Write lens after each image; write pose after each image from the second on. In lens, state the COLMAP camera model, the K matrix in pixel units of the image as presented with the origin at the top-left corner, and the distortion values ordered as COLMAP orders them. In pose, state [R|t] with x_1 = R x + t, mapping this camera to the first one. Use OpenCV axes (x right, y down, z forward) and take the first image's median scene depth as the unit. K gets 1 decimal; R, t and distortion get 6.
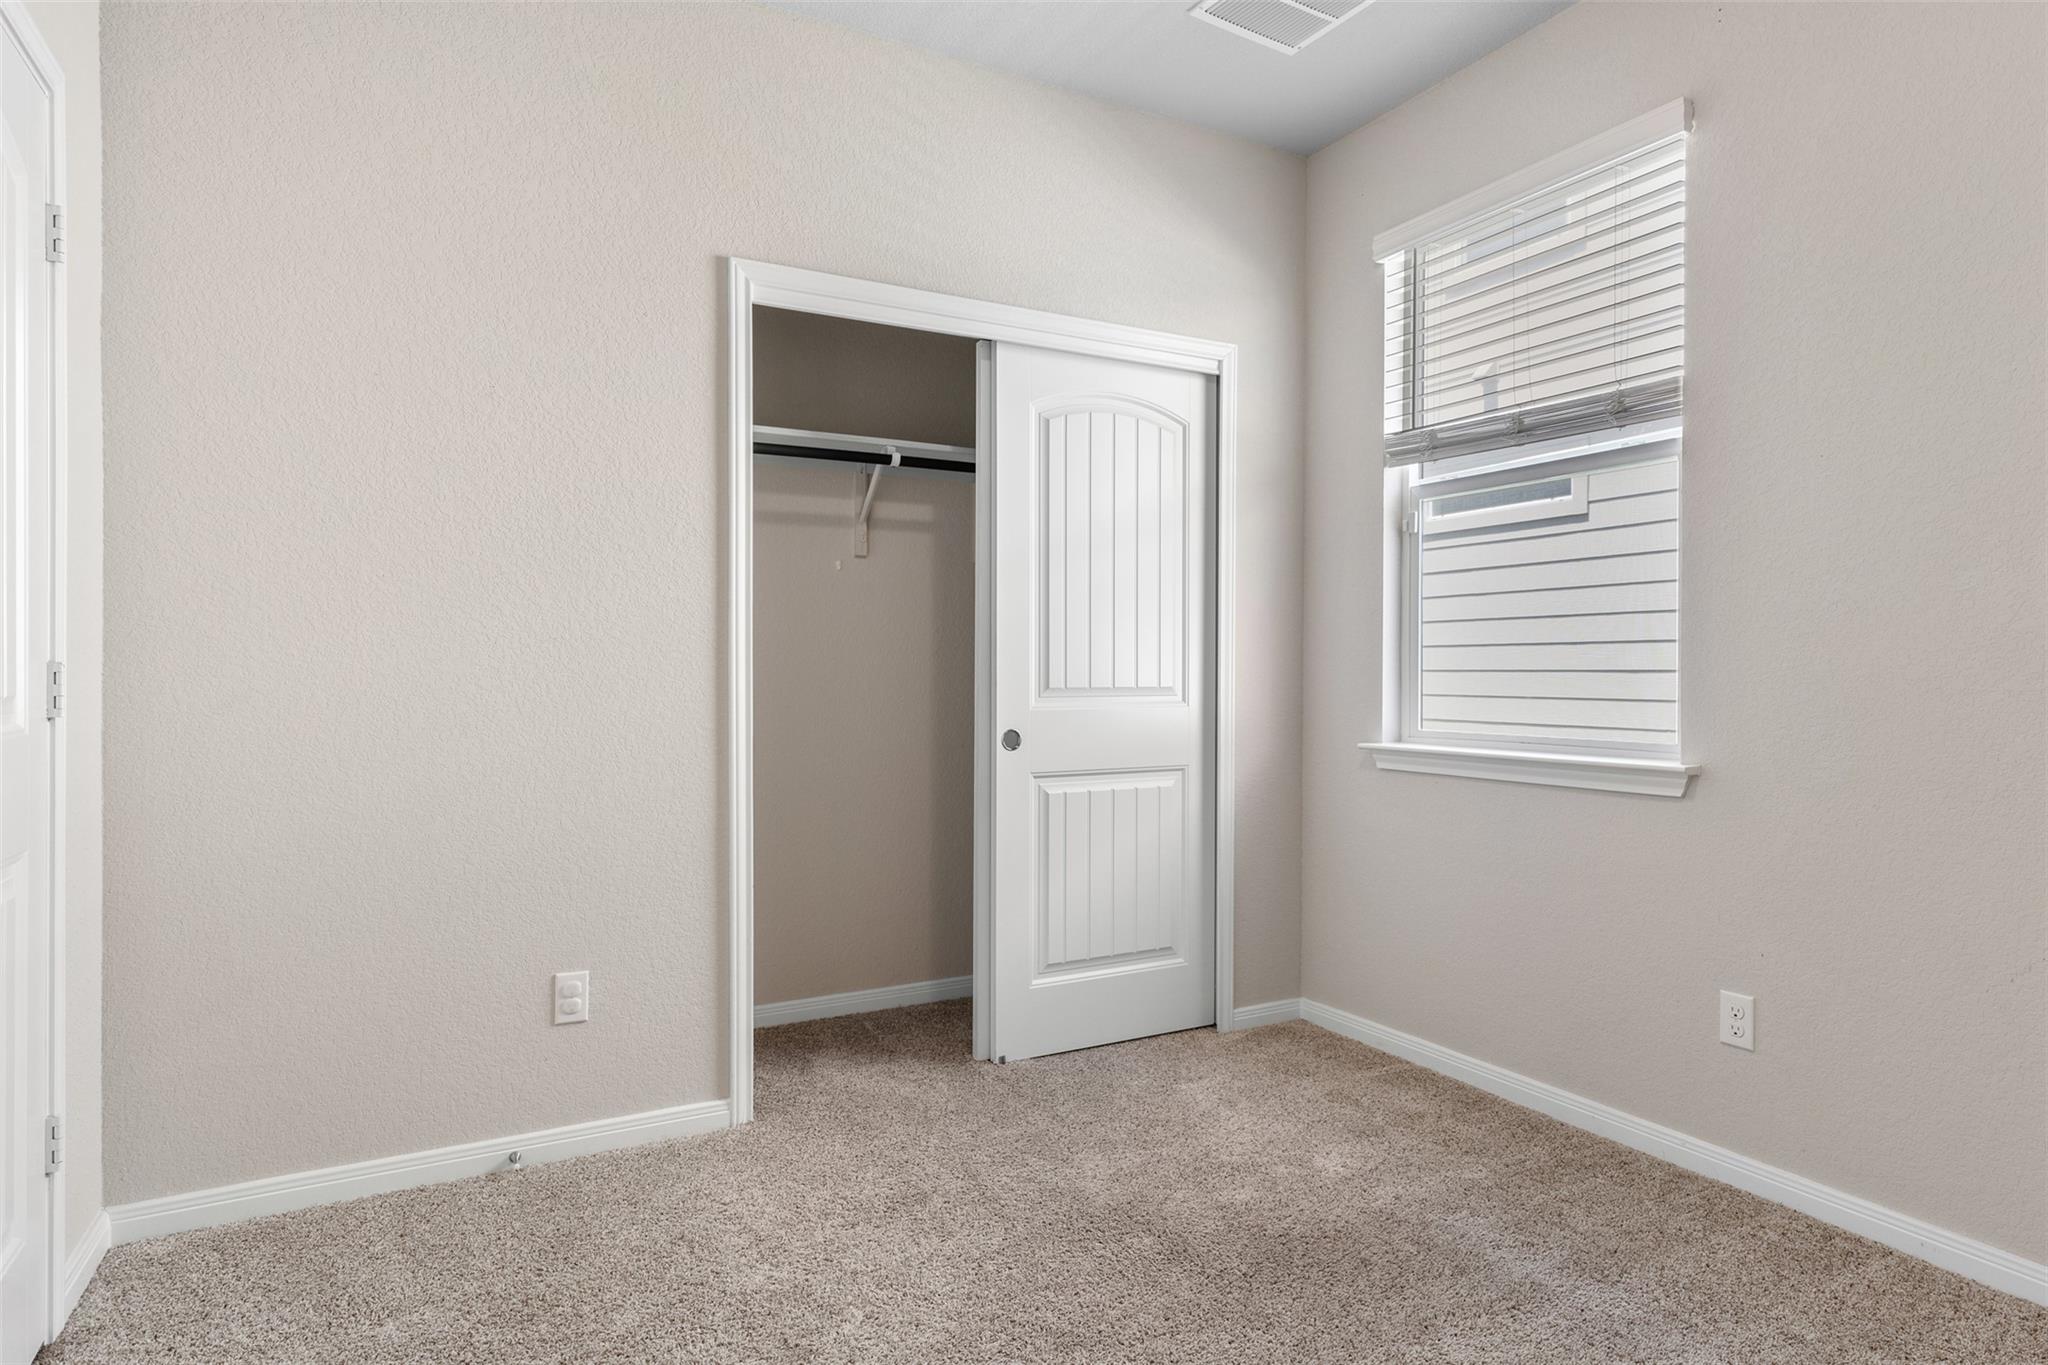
lens RADIAL K [[1124.7, 0, 1024.0], [0, 1124.7, 682.5], [0, 0, 1]] dist [0.000383, 0.000114]
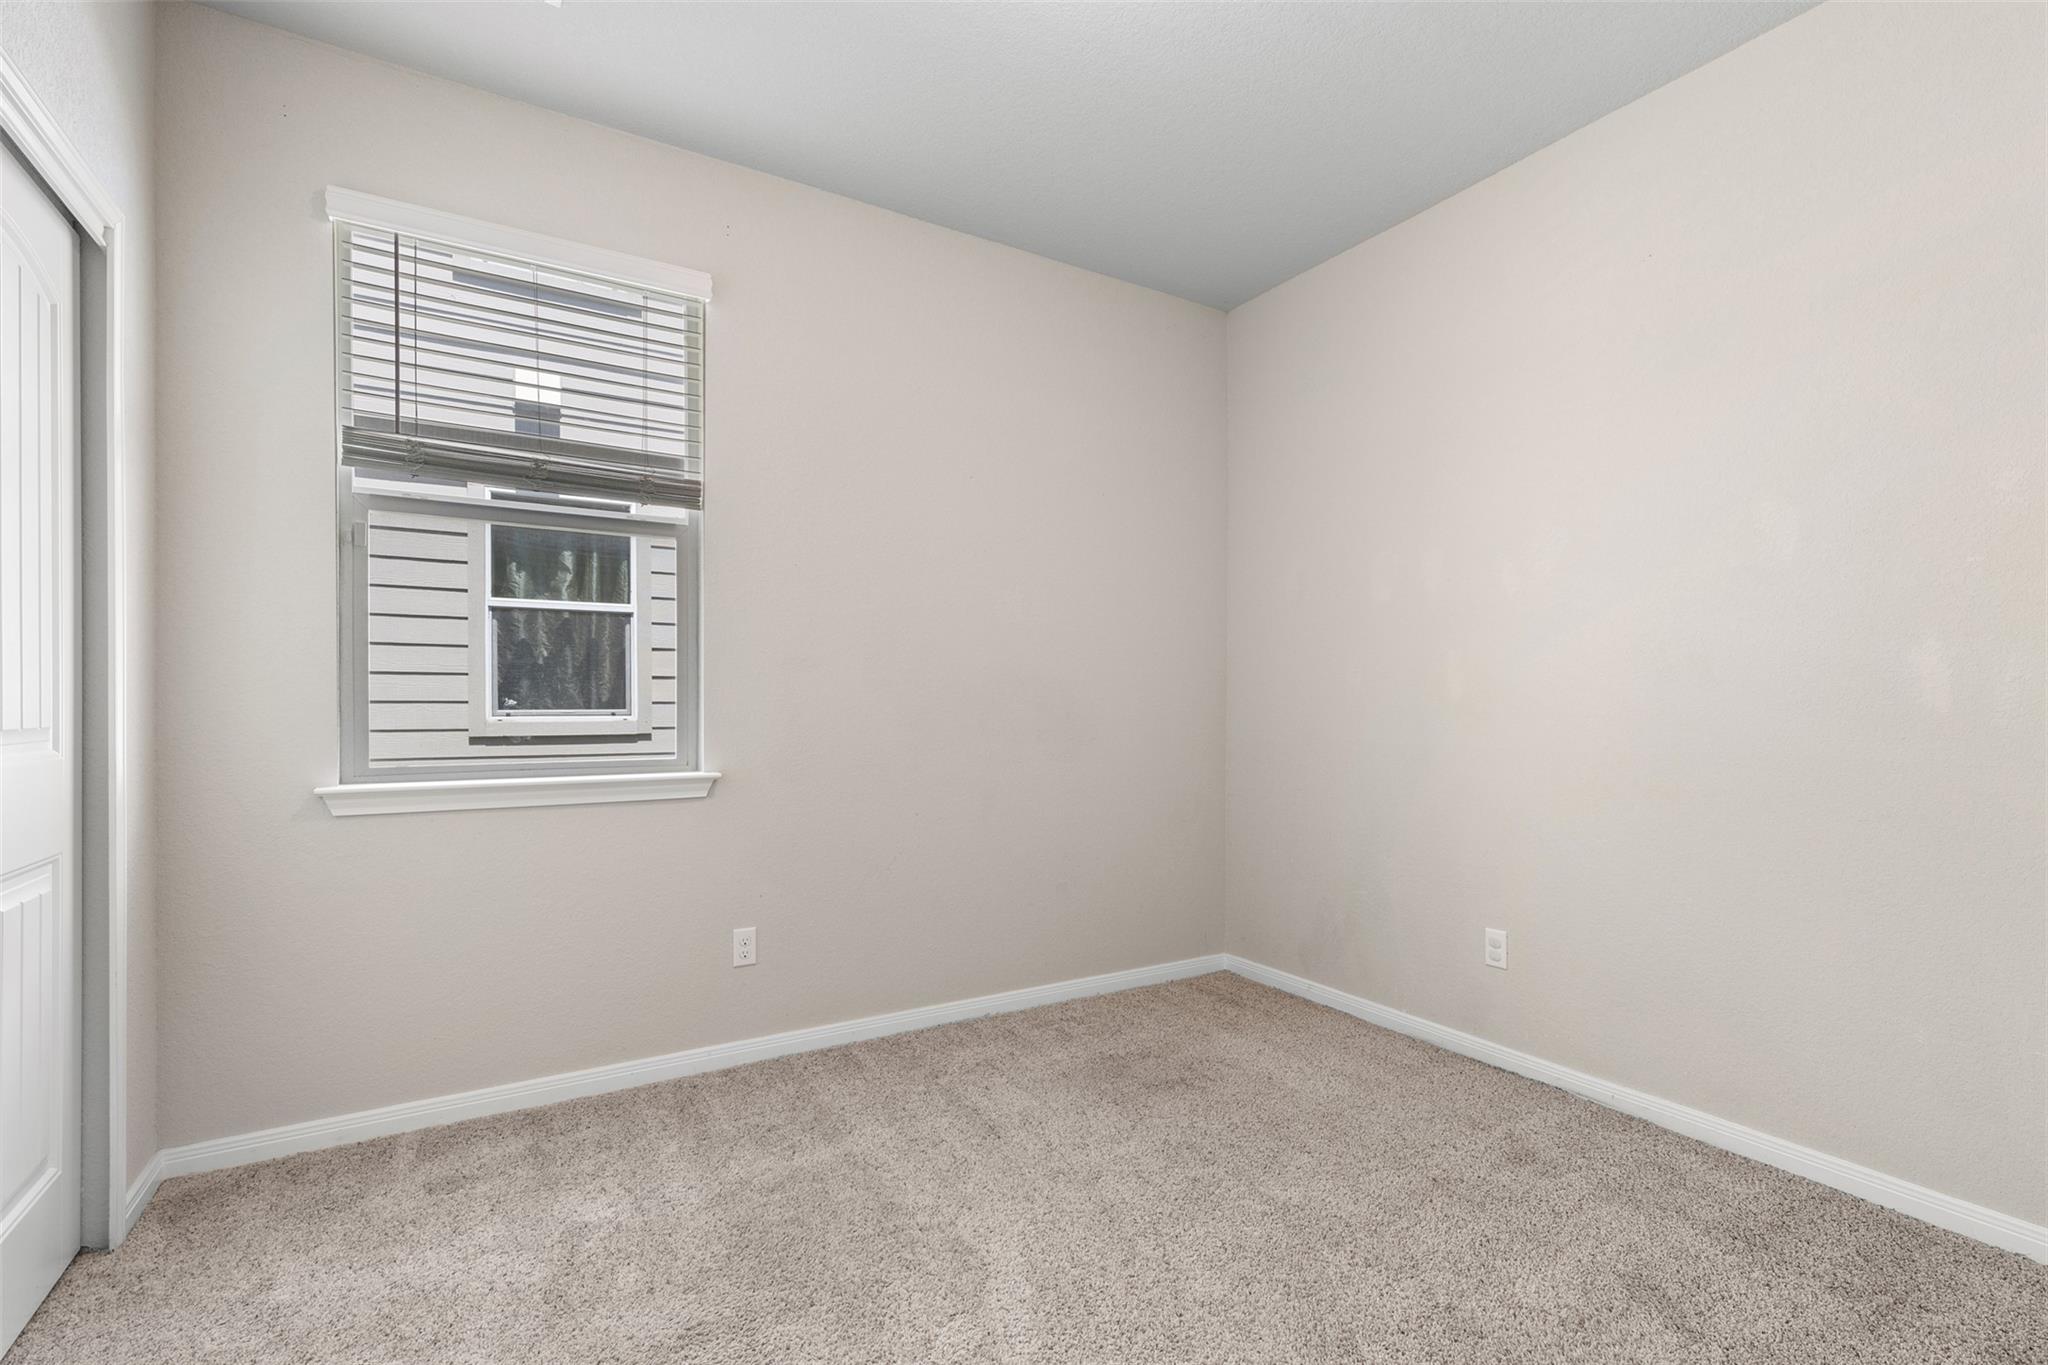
lens RADIAL K [[929.4, 0, 1024.0], [0, 929.4, 682.5], [0, 0, 1]] dist [-0.001511, 0.000609]
pose [[-0.052563, 0.024333, 0.998321, -0.507989], [0.005805, 0.999694, -0.024061, -0.006294], [-0.998601, 0.004531, -0.052688, 0.618111]]
